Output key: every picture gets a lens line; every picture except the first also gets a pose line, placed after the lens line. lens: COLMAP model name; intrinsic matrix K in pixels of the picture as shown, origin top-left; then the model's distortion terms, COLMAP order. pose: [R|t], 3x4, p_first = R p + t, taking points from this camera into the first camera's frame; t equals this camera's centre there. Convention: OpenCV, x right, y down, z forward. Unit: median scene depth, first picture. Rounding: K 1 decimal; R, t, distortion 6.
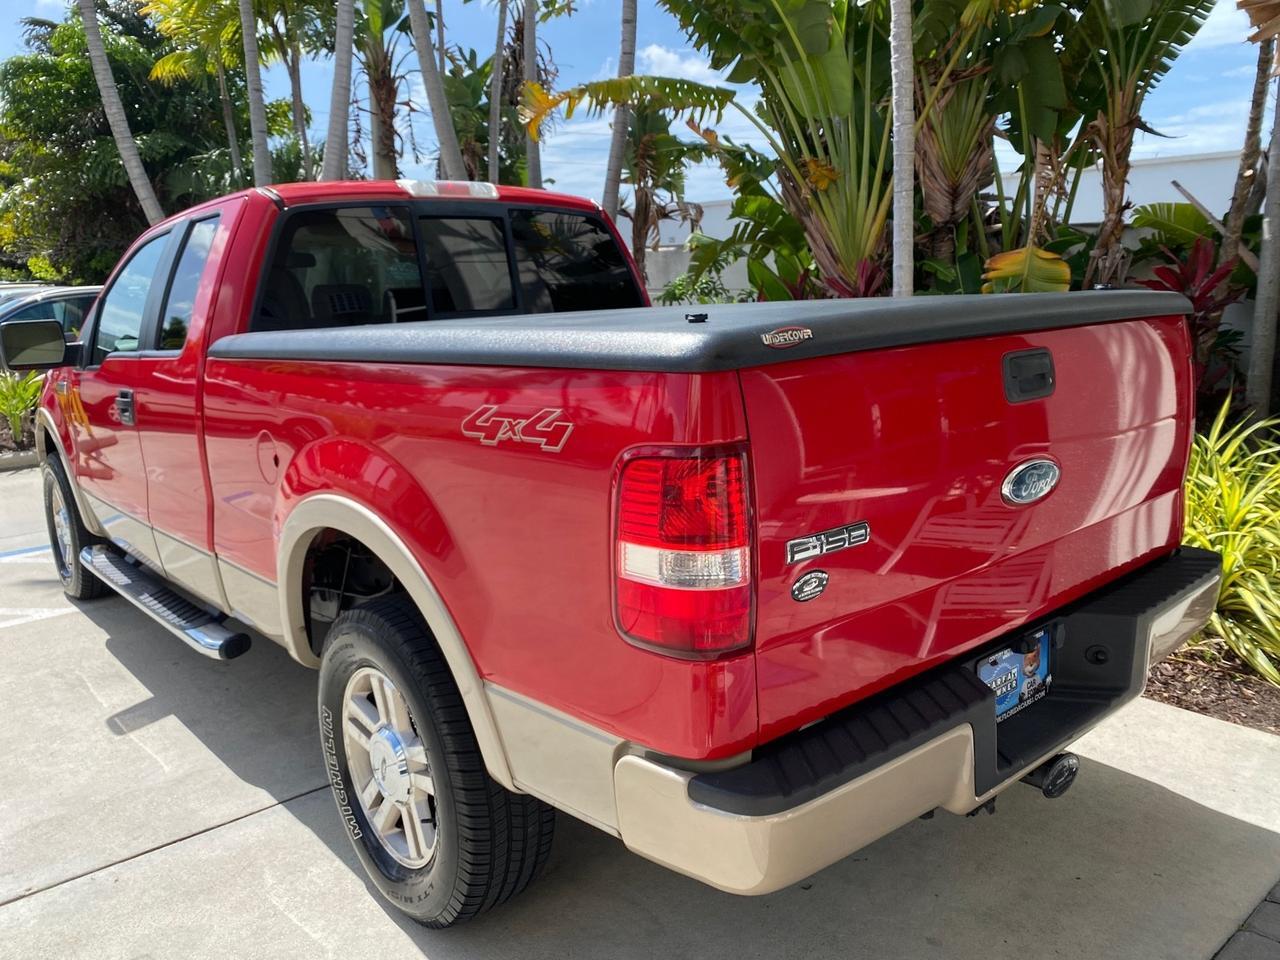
lens RADIAL K [[986.2, 0, 632.5], [0, 986.2, 475.3], [0, 0, 1]] dist [-0.006947, 0.009219]
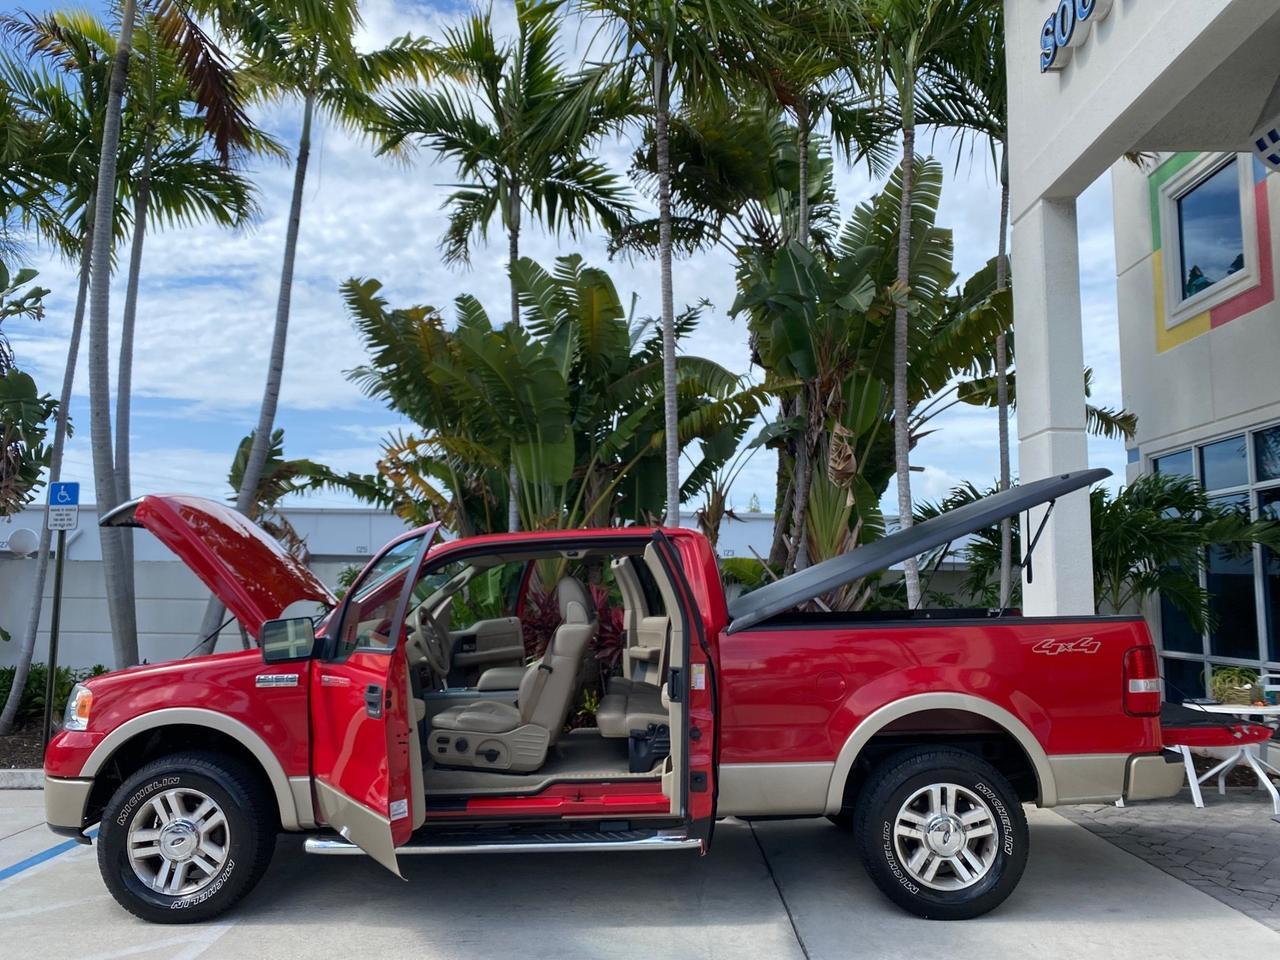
lens RADIAL K [[959.4, 0, 637.3], [0, 959.4, 480.3], [0, 0, 1]] dist [0.006031, -0.001109]
pose [[0.657389, 0.117167, 0.744387, -0.977228], [0.123905, 0.957586, -0.260148, 0.018402], [-0.743295, 0.263251, 0.614988, 0.045324]]
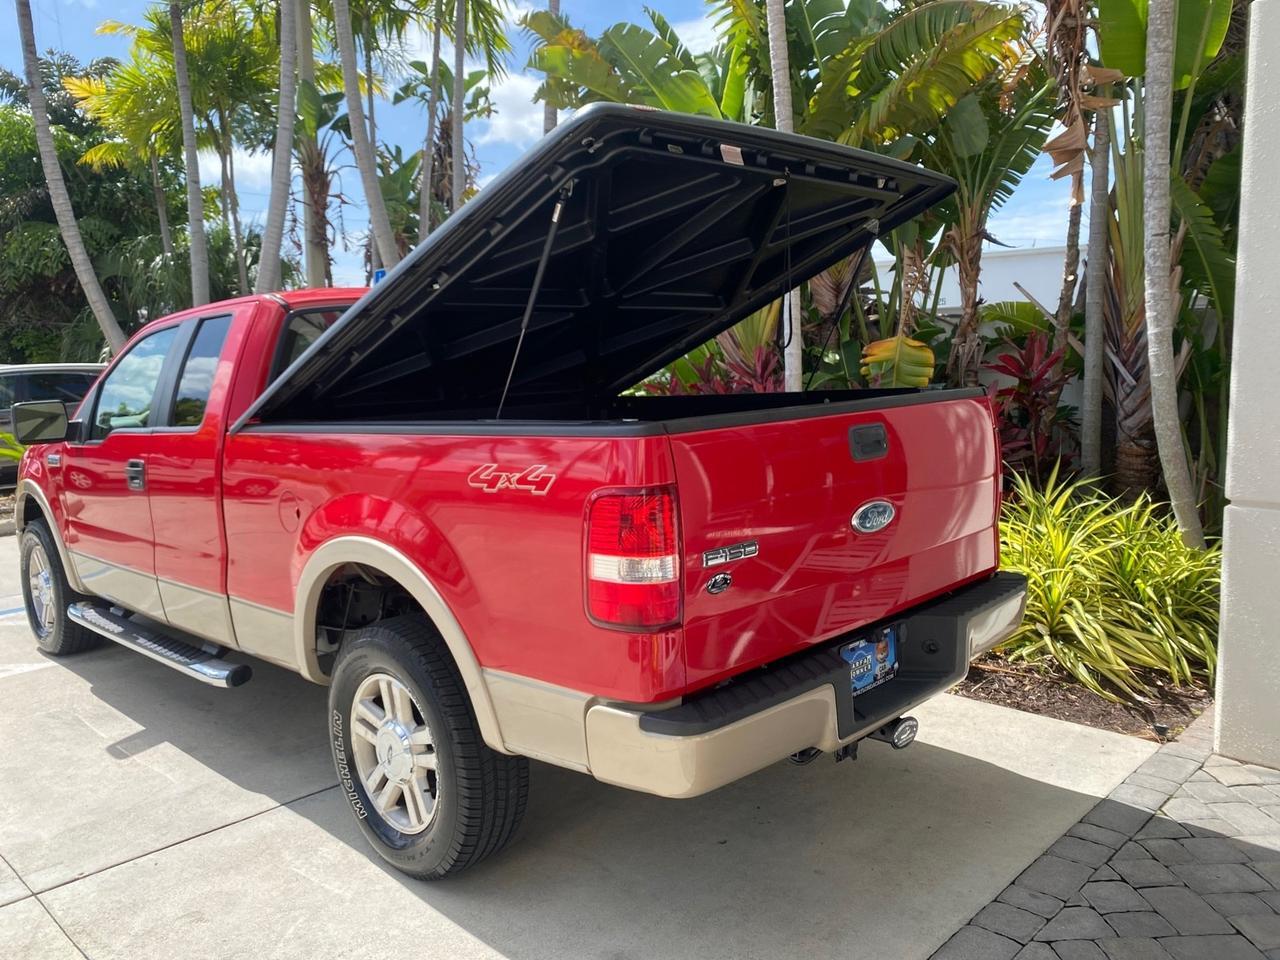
lens RADIAL K [[985.0, 0, 624.5], [0, 985.0, 469.2], [0, 0, 1]] dist [0.004569, -0.000739]
pose [[0.996591, -0.007678, 0.082148, -0.024386], [0.014307, 0.996659, -0.080413, 0.017859], [-0.081256, 0.081314, 0.993371, -0.141724]]
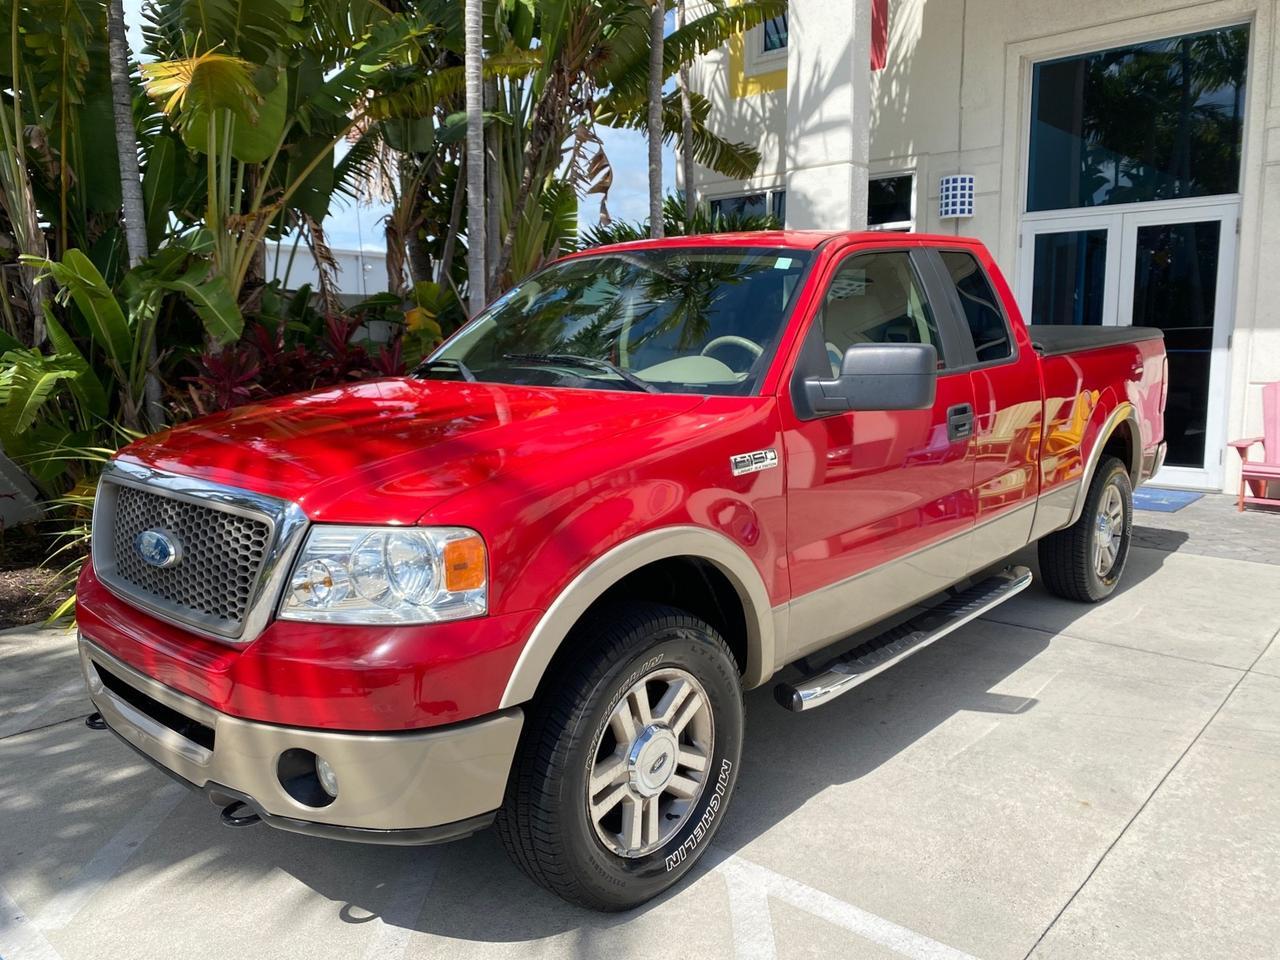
lens RADIAL K [[983.7, 0, 645.6], [0, 983.7, 470.3], [0, 0, 1]] dist [0.003425, -0.004444]
pose [[-0.128593, -0.110576, 0.985514, -1.031823], [0.205219, 0.969286, 0.135533, -0.156024], [-0.970231, 0.219675, -0.101951, 0.999082]]
